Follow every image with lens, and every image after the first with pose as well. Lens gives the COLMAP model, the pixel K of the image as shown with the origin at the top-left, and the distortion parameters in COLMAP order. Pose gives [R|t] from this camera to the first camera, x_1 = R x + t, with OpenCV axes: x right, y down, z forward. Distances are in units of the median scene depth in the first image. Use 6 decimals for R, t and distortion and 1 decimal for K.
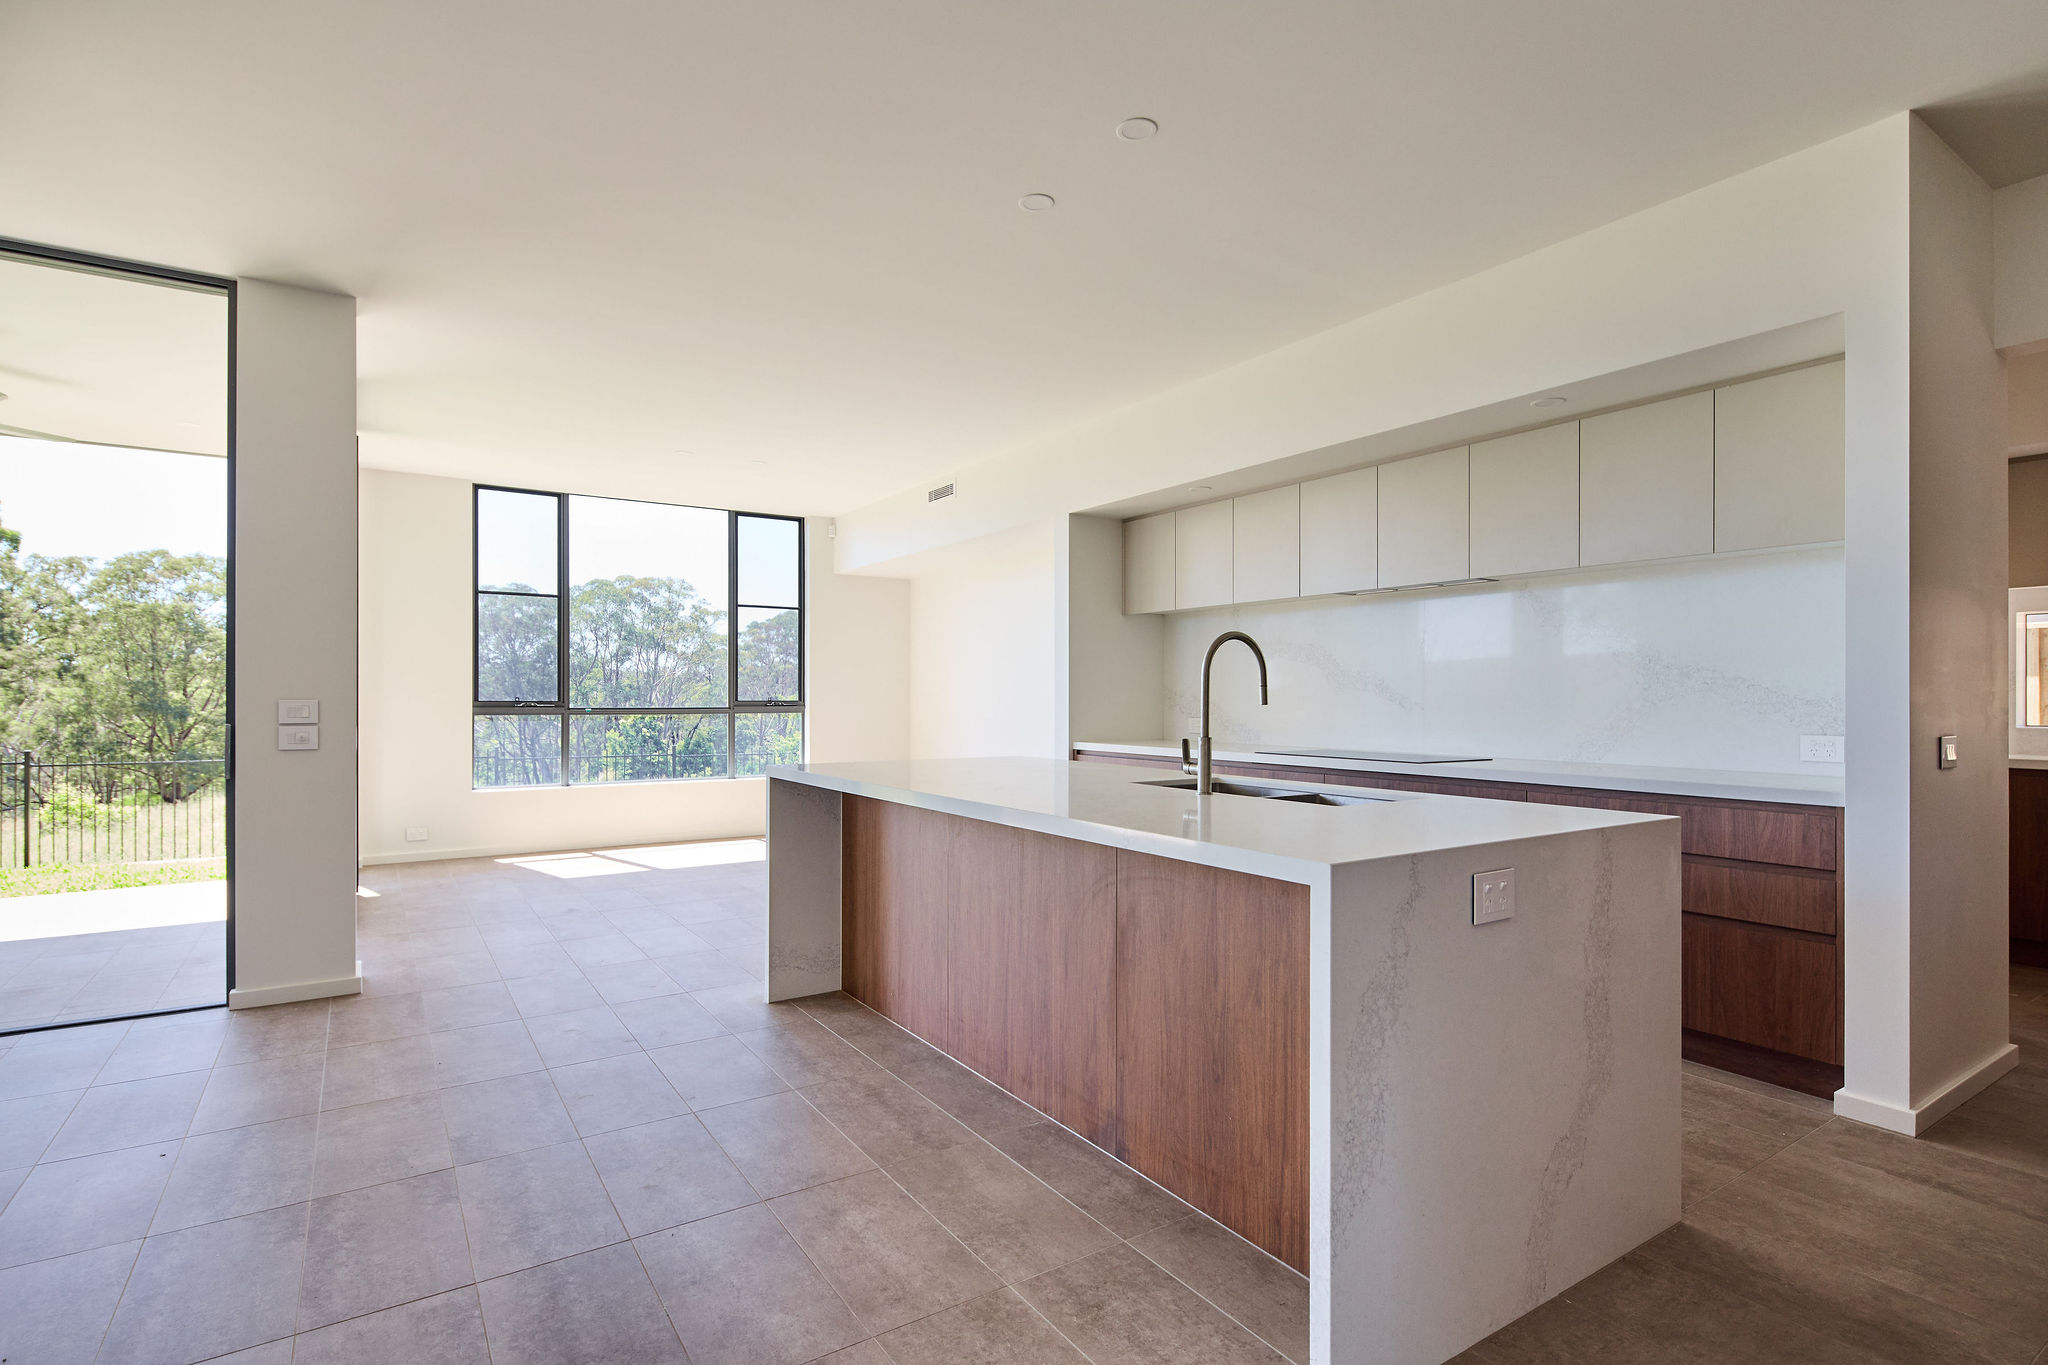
lens RADIAL K [[994.2, 0, 1021.5], [0, 994.2, 688.6], [0, 0, 1]] dist [0.004724, 0.000320]
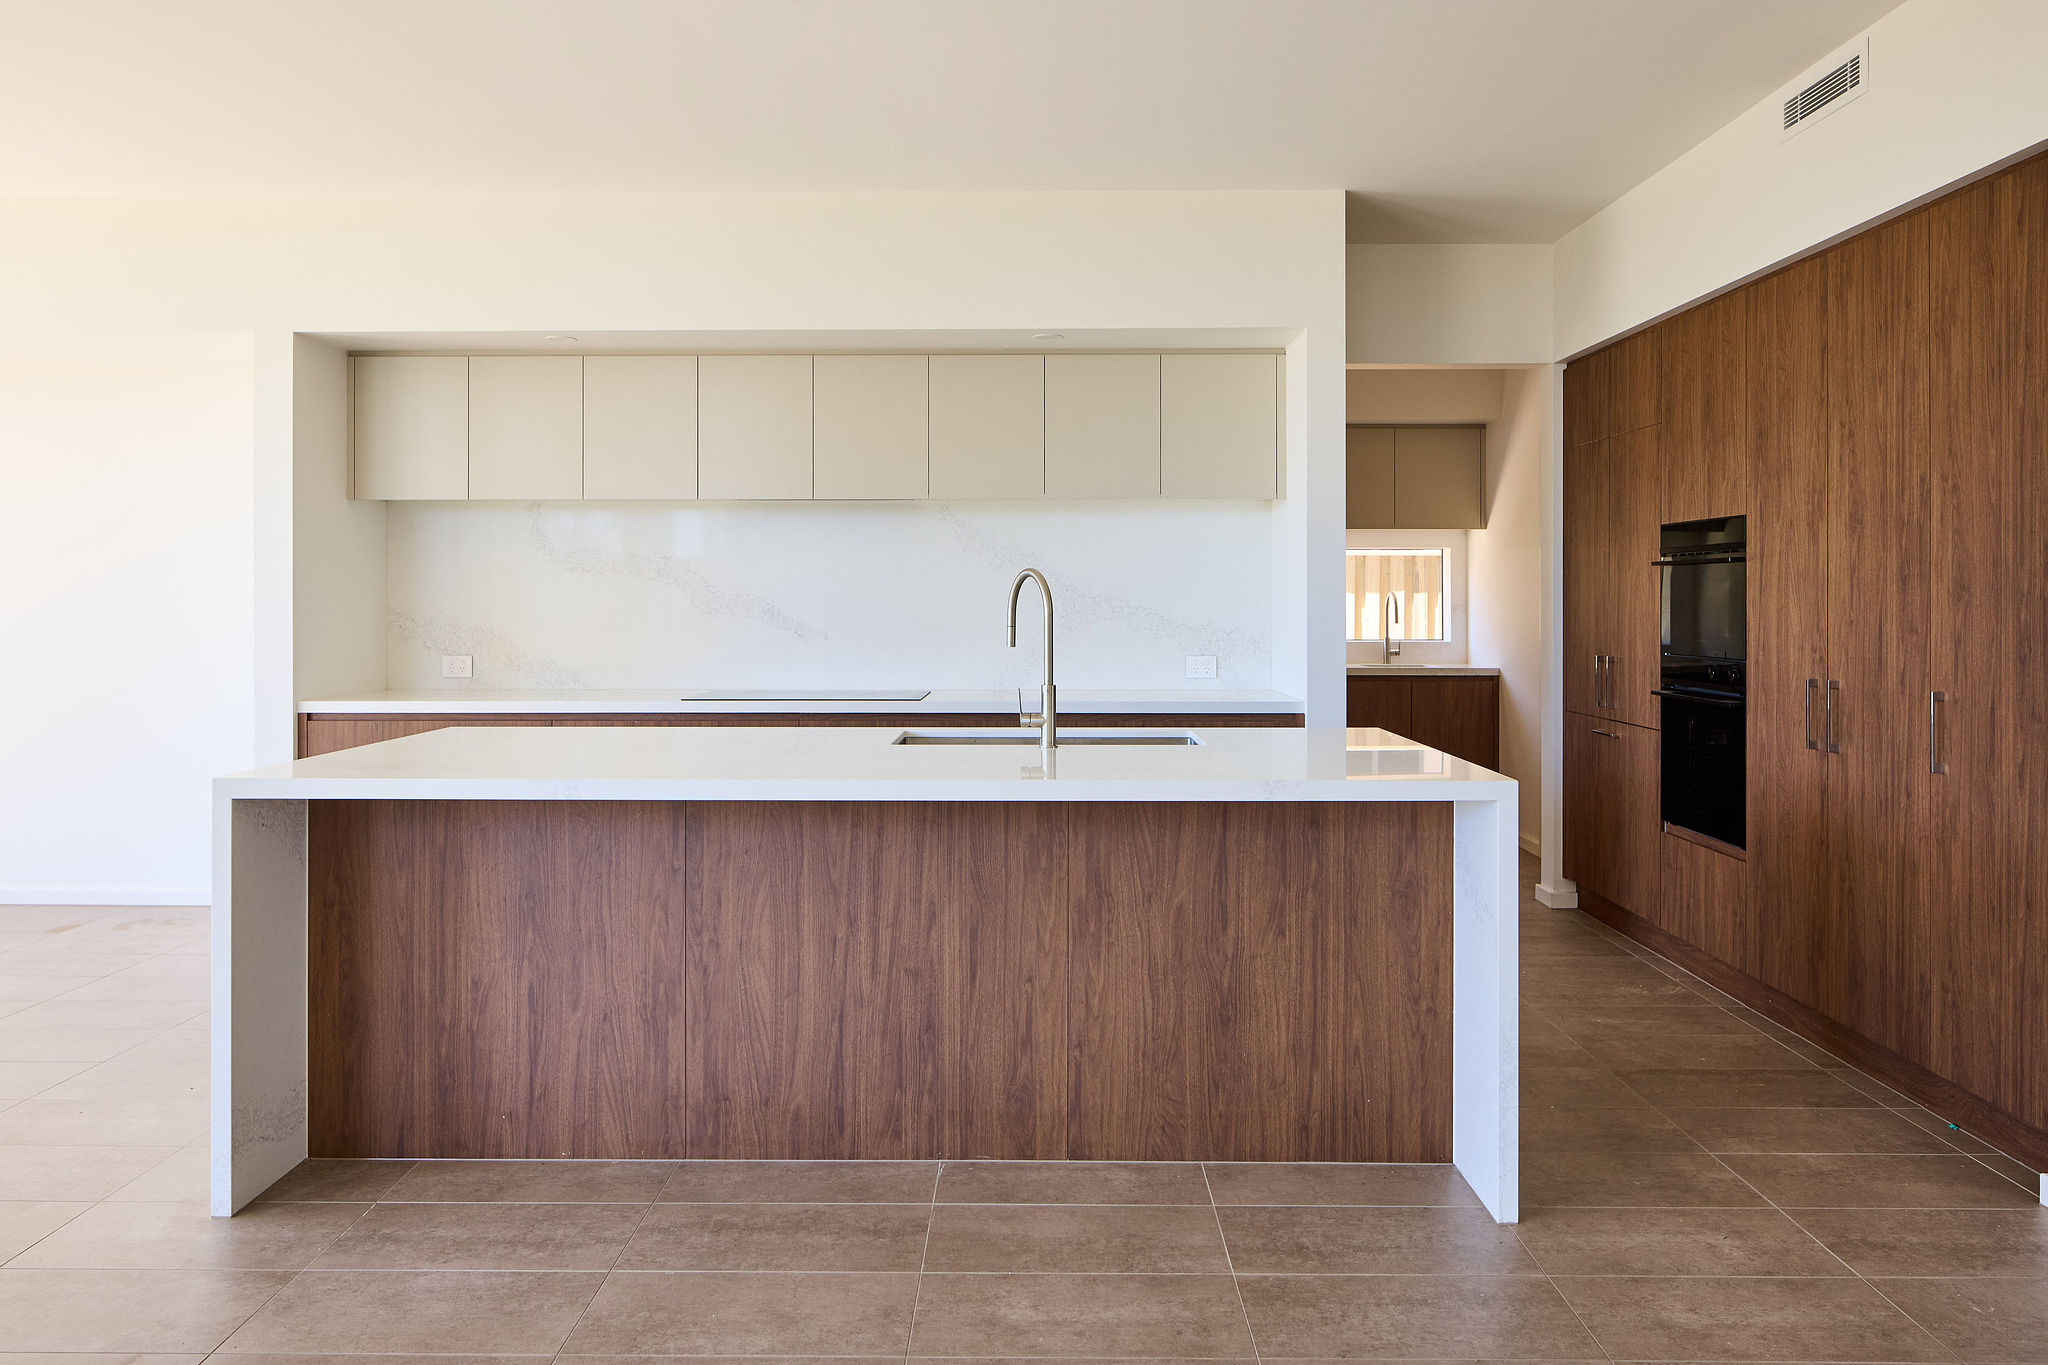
lens RADIAL K [[1386.8, 0, 1023.7], [0, 1386.8, 592.3], [0, 0, 1]] dist [-0.002766, -0.001448]
pose [[0.559613, 0.003740, 0.828746, -0.888122], [-0.005926, 0.999982, -0.000511, -0.035485], [-0.828733, -0.004626, 0.559625, 0.311342]]
